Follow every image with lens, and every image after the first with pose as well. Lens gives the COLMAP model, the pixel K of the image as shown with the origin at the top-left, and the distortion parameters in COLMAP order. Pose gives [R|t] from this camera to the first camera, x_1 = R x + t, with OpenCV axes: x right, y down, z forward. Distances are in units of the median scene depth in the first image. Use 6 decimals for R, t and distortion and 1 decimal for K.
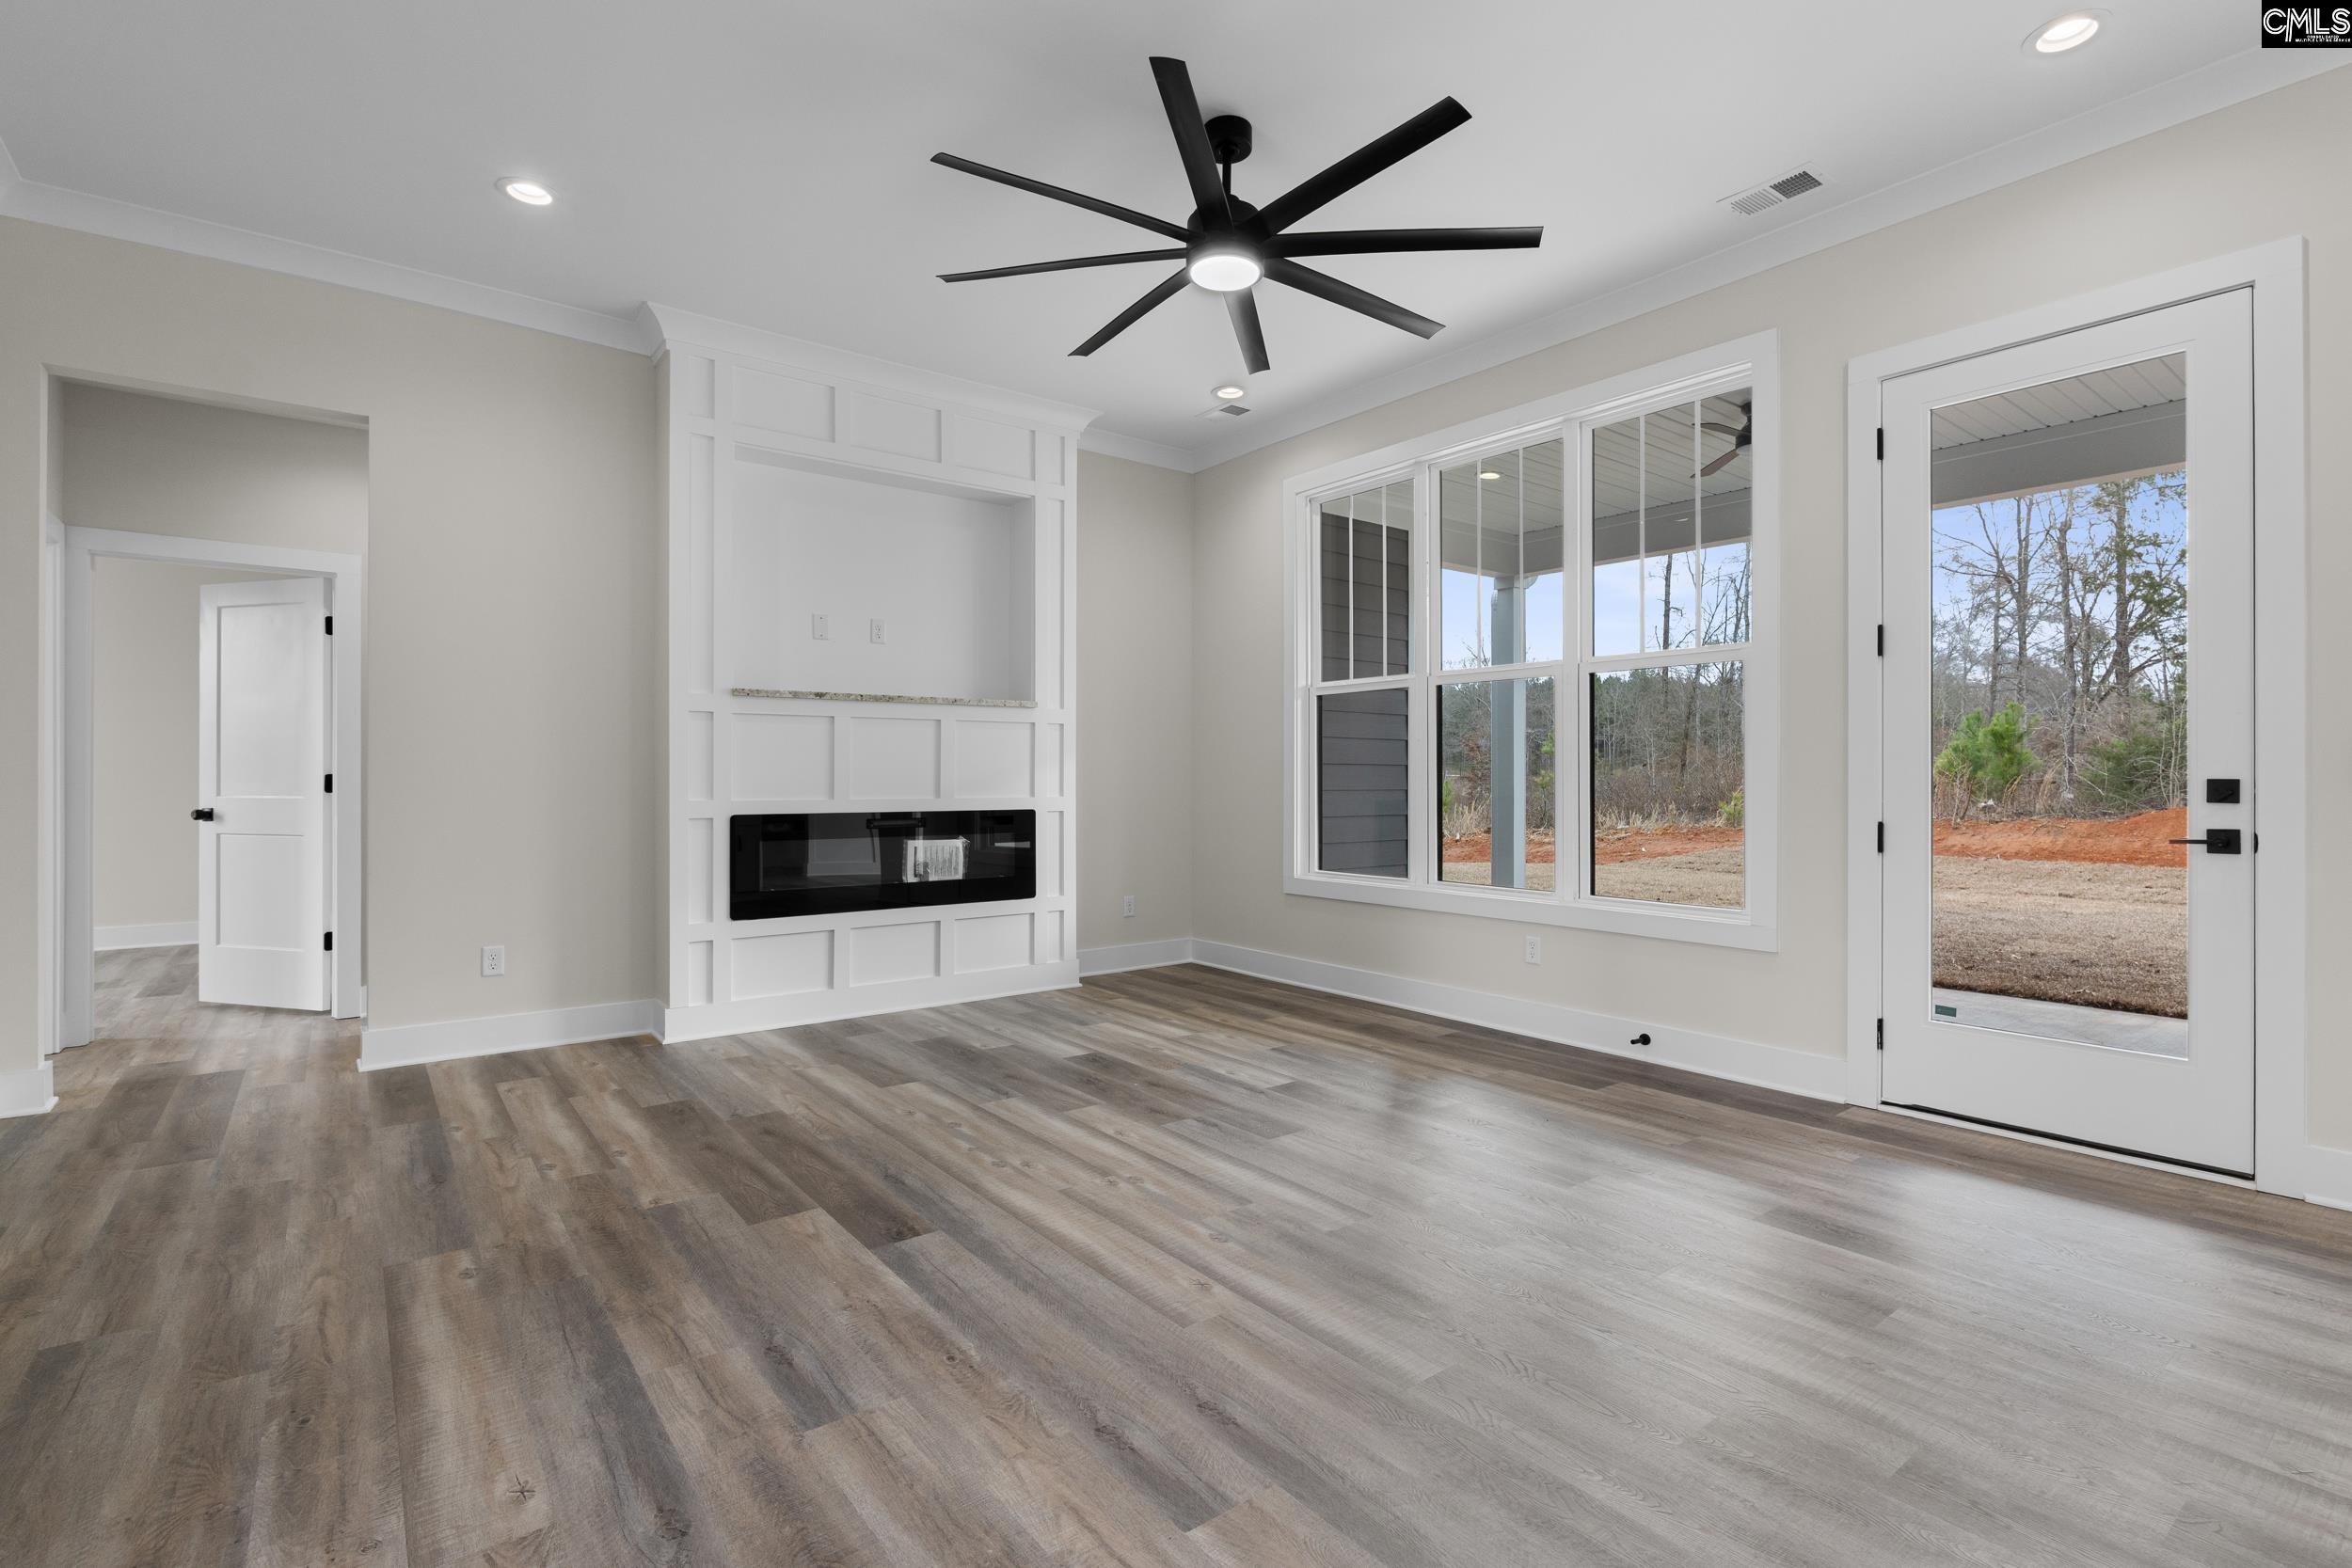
lens RADIAL K [[1089.1, 0, 1180.7], [0, 1089.1, 764.0], [0, 0, 1]] dist [-0.006296, 0.000396]
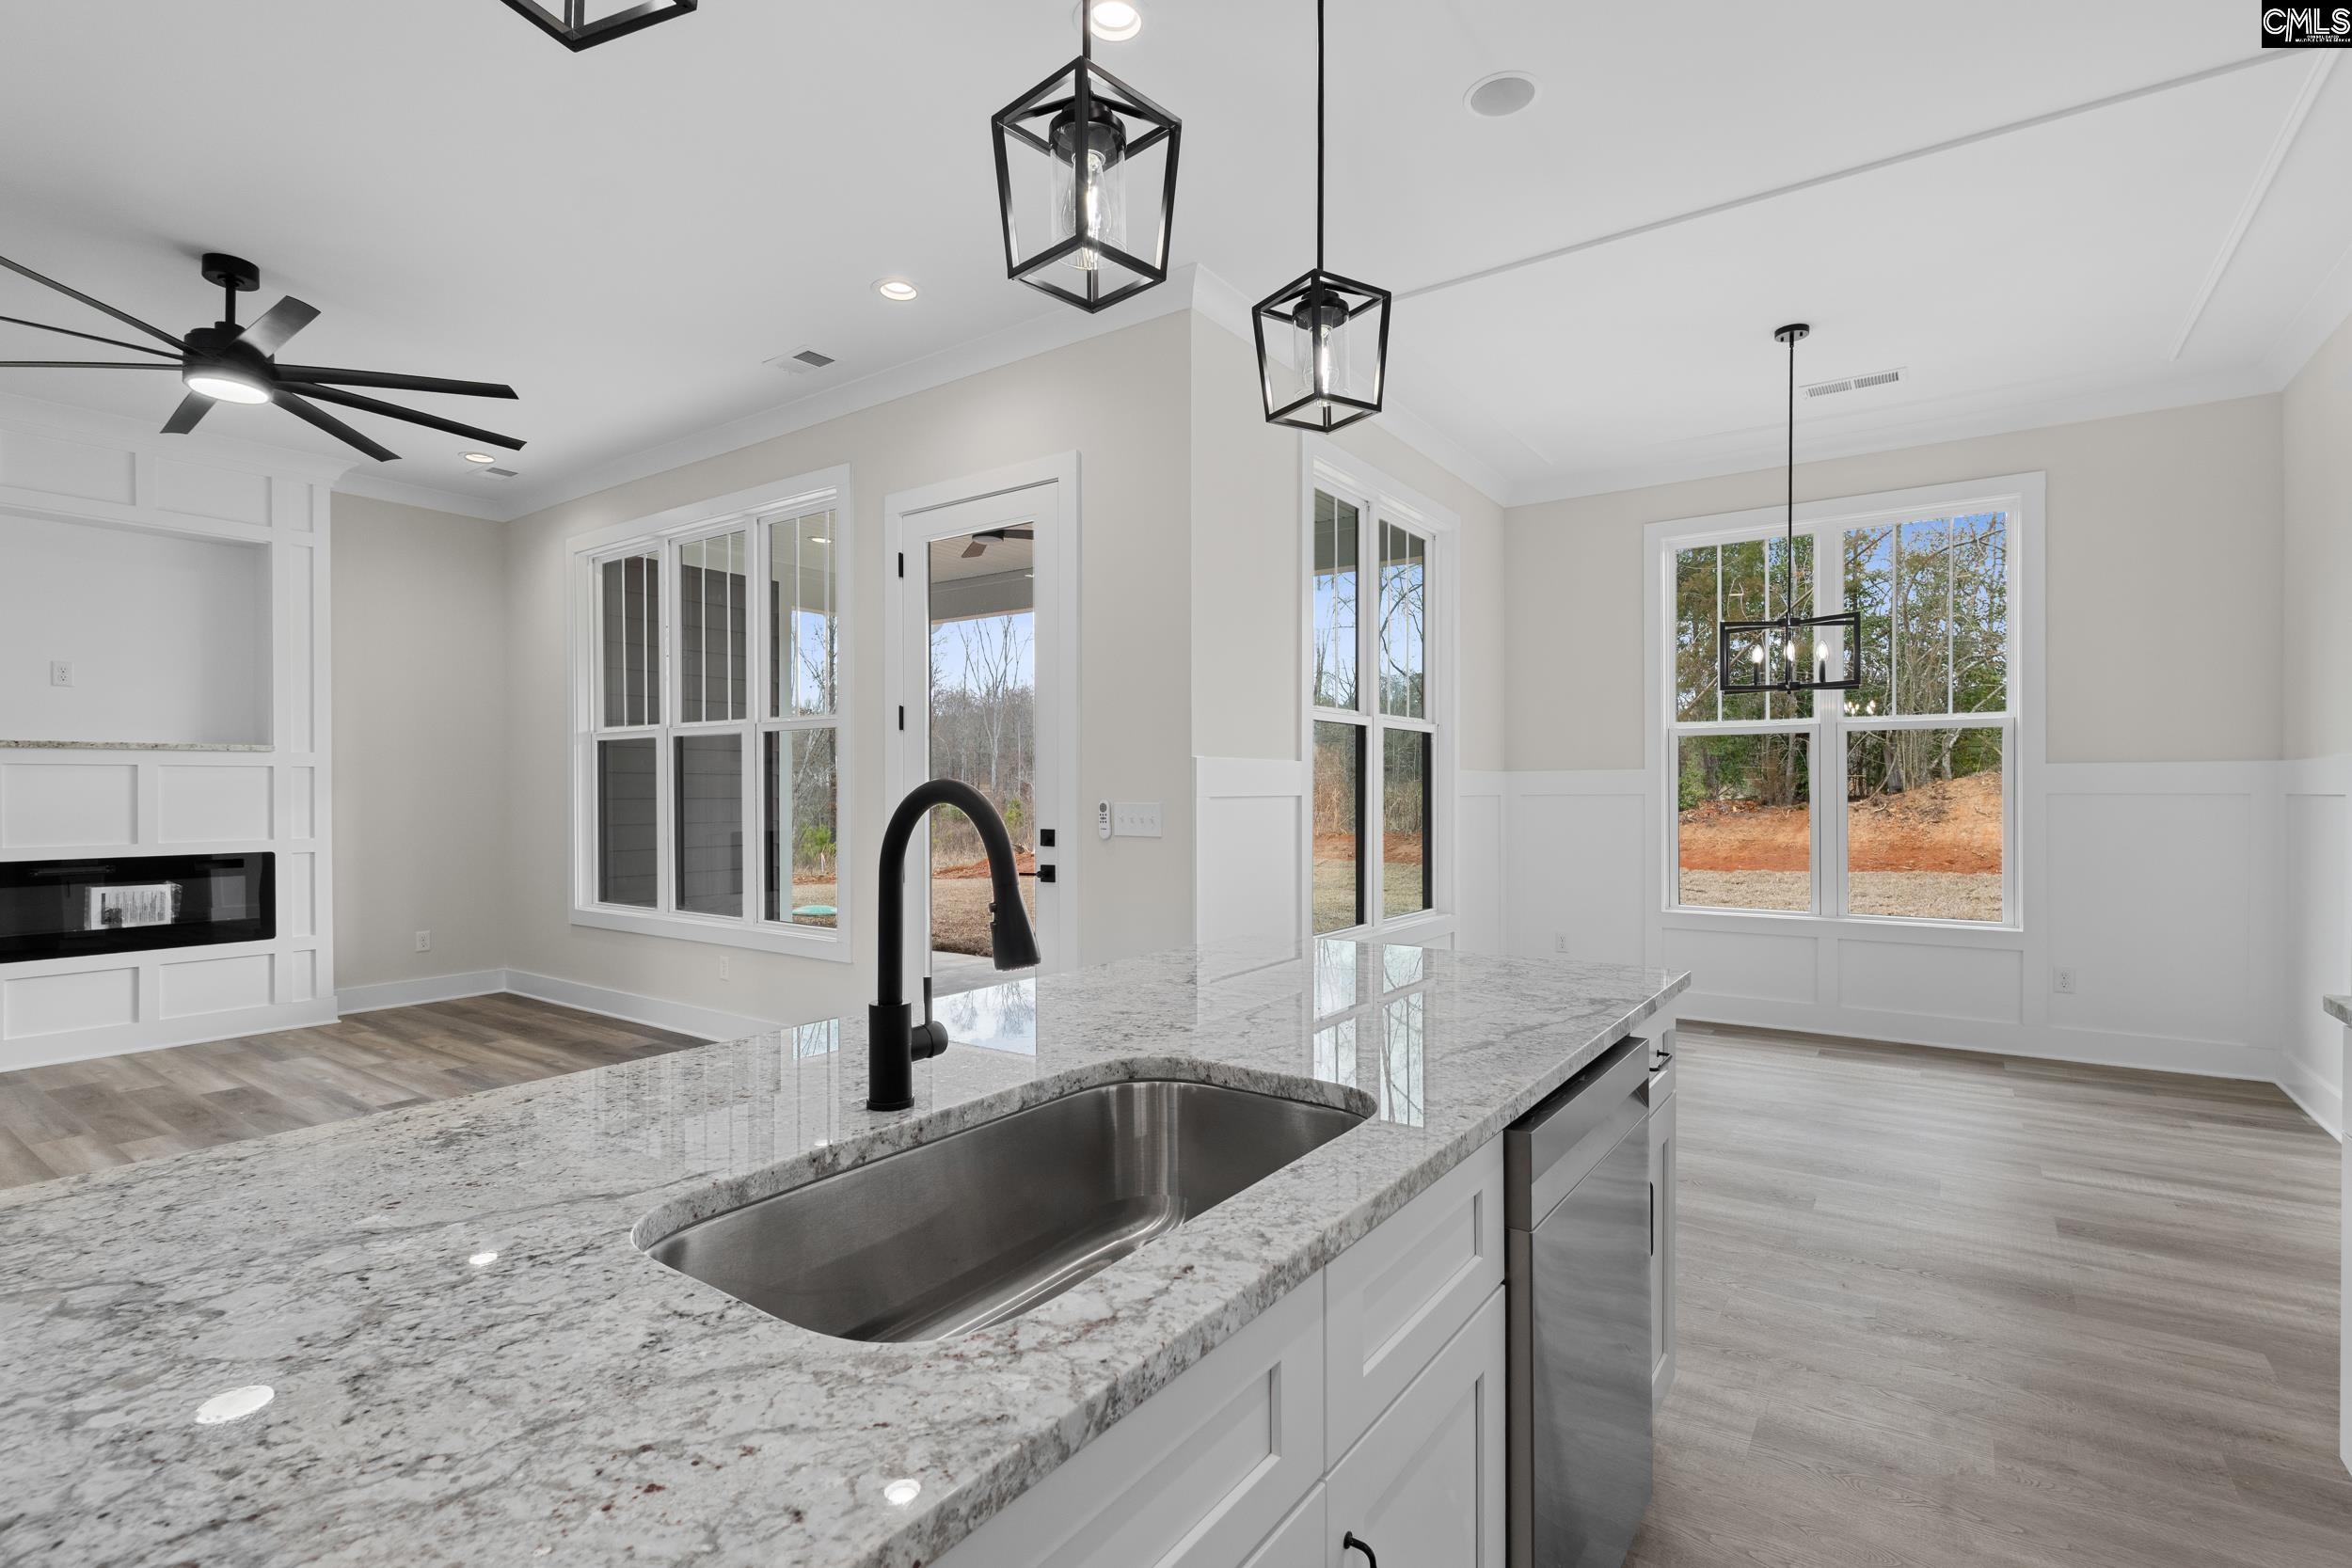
lens RADIAL K [[1089.2, 0, 1165.3], [0, 1089.2, 793.8], [0, 0, 1]] dist [0.001161, 0.000394]
pose [[0.958058, -0.003788, 0.286548, 0.381137], [-0.000648, 0.999881, 0.015387, -0.029382], [-0.286572, -0.014927, 0.957942, -0.217193]]
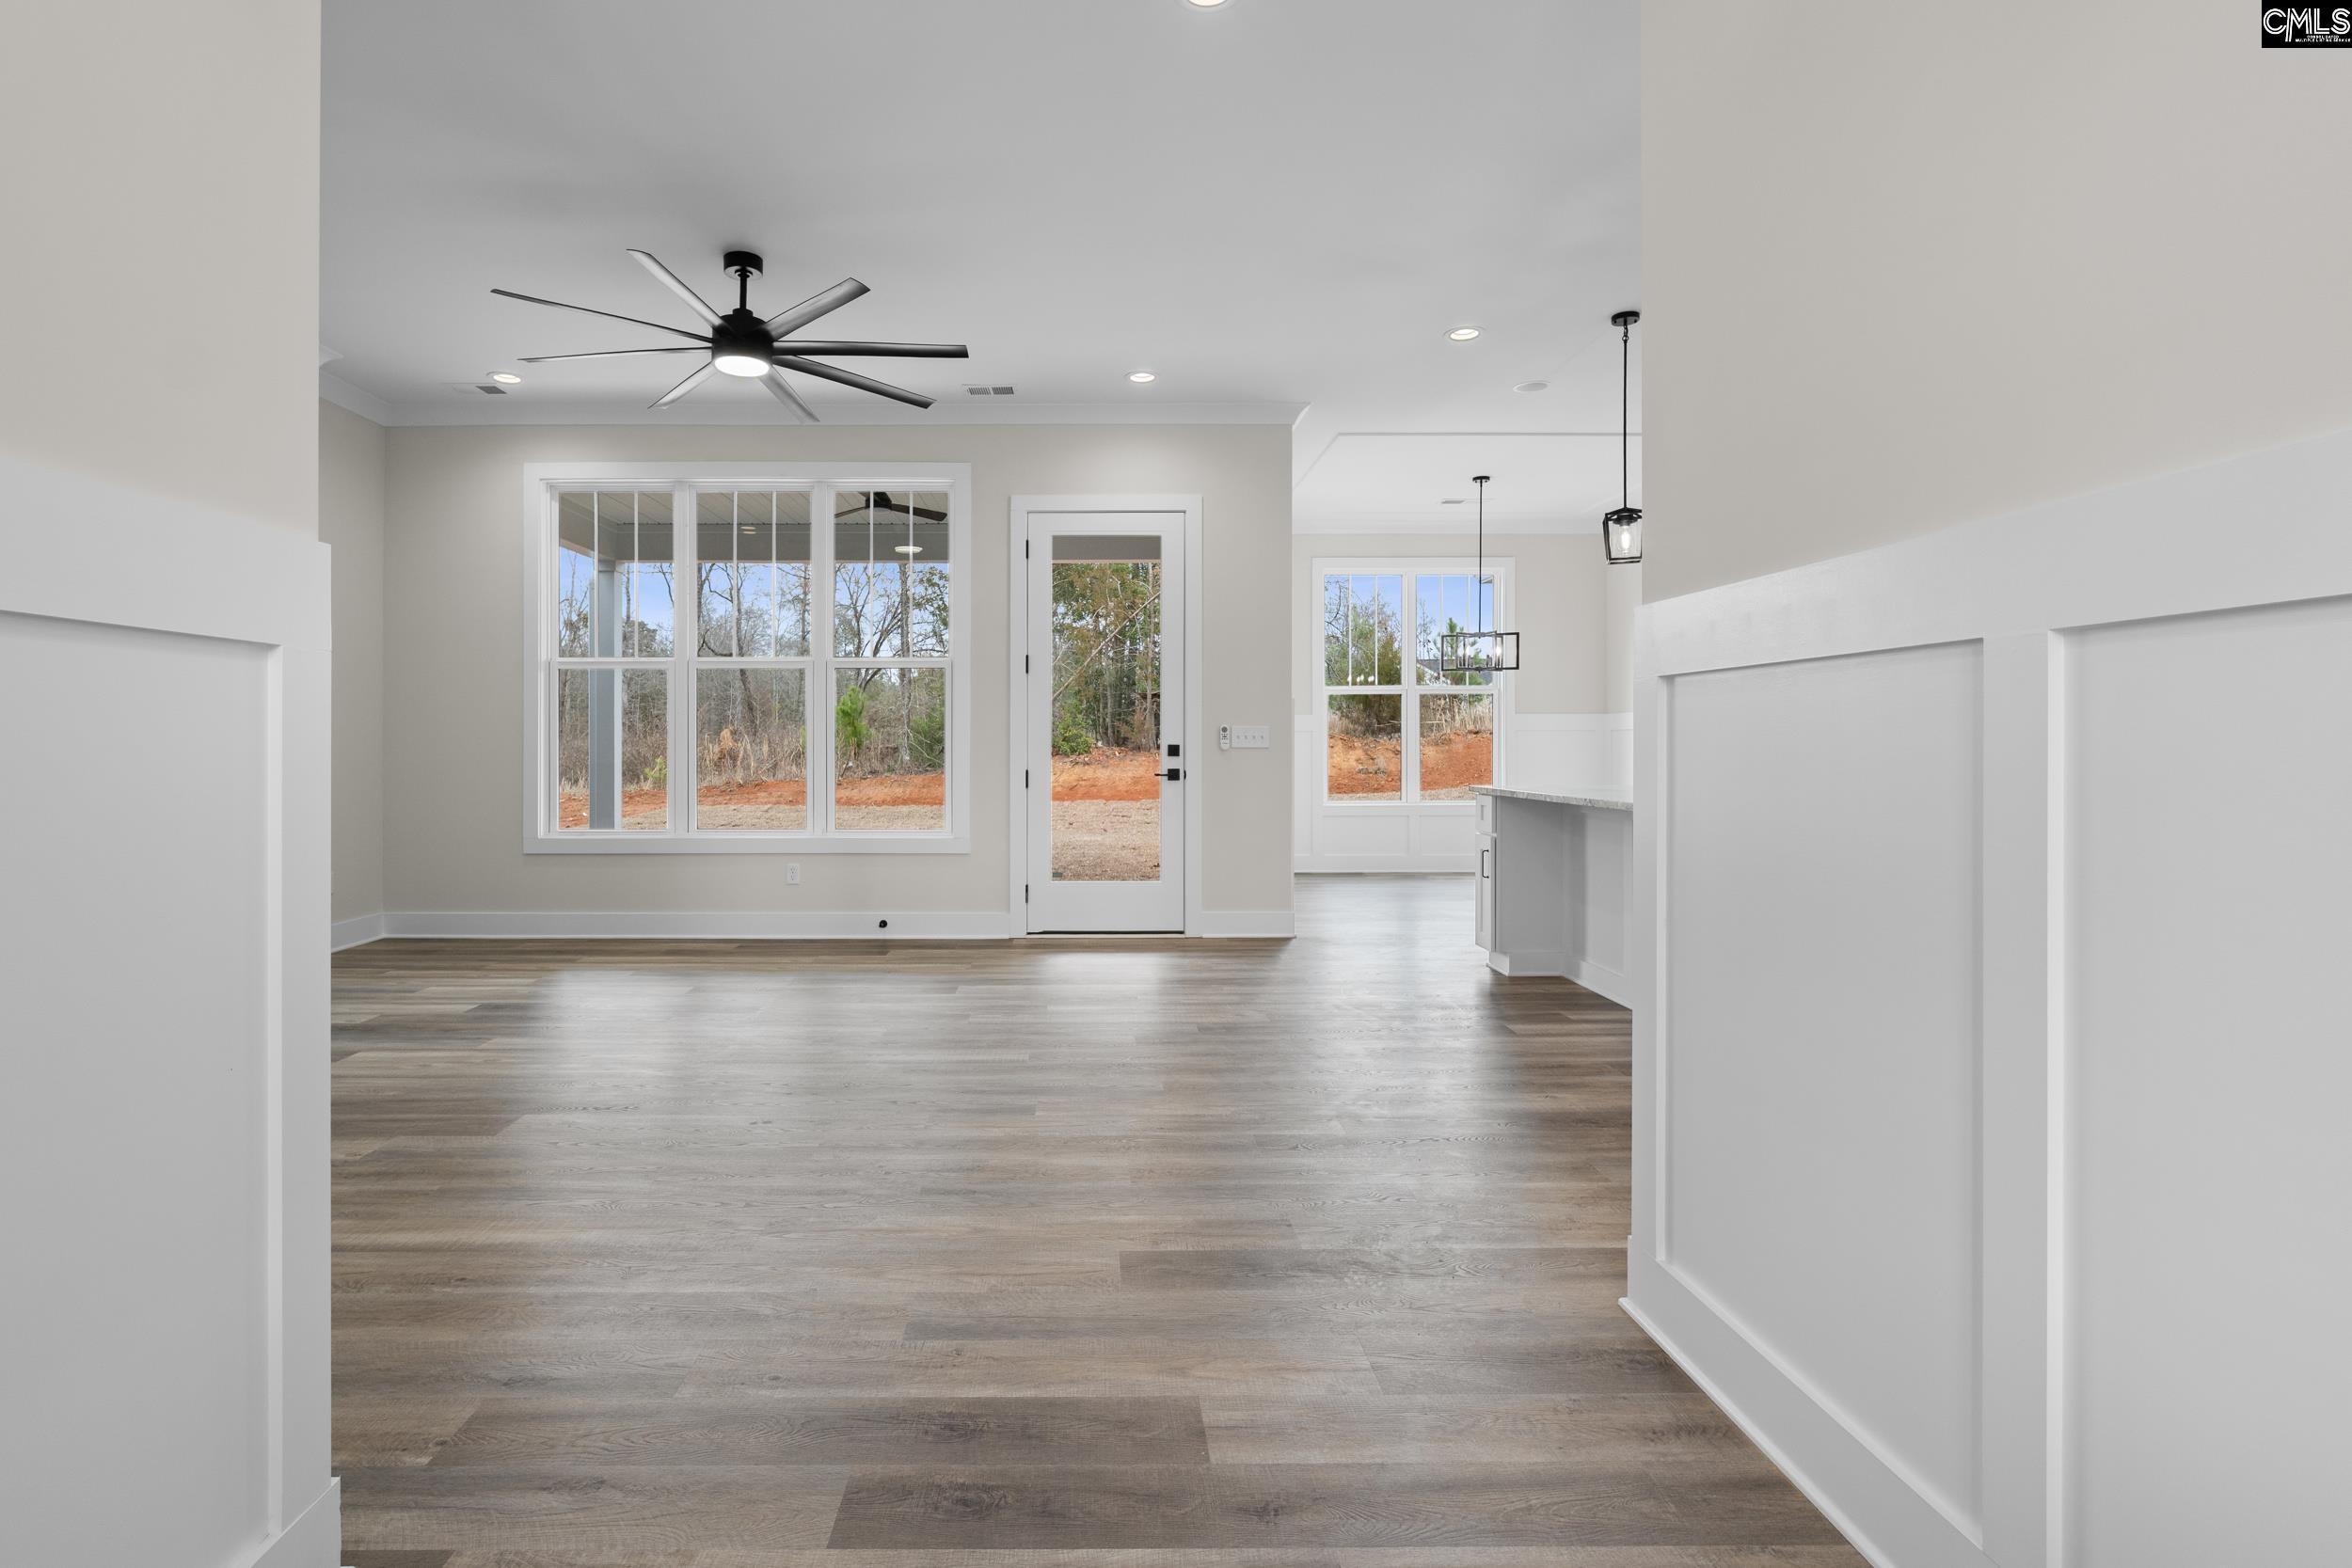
lens RADIAL K [[1140.9, 0, 1060.7], [0, 1140.9, 745.9], [0, 0, 1]] dist [-0.001561, 0.000092]
pose [[0.621304, -0.001580, 0.783568, -0.488340], [-0.008678, 0.999923, 0.008897, -0.000887], [-0.783521, -0.012328, 0.621243, -0.107771]]
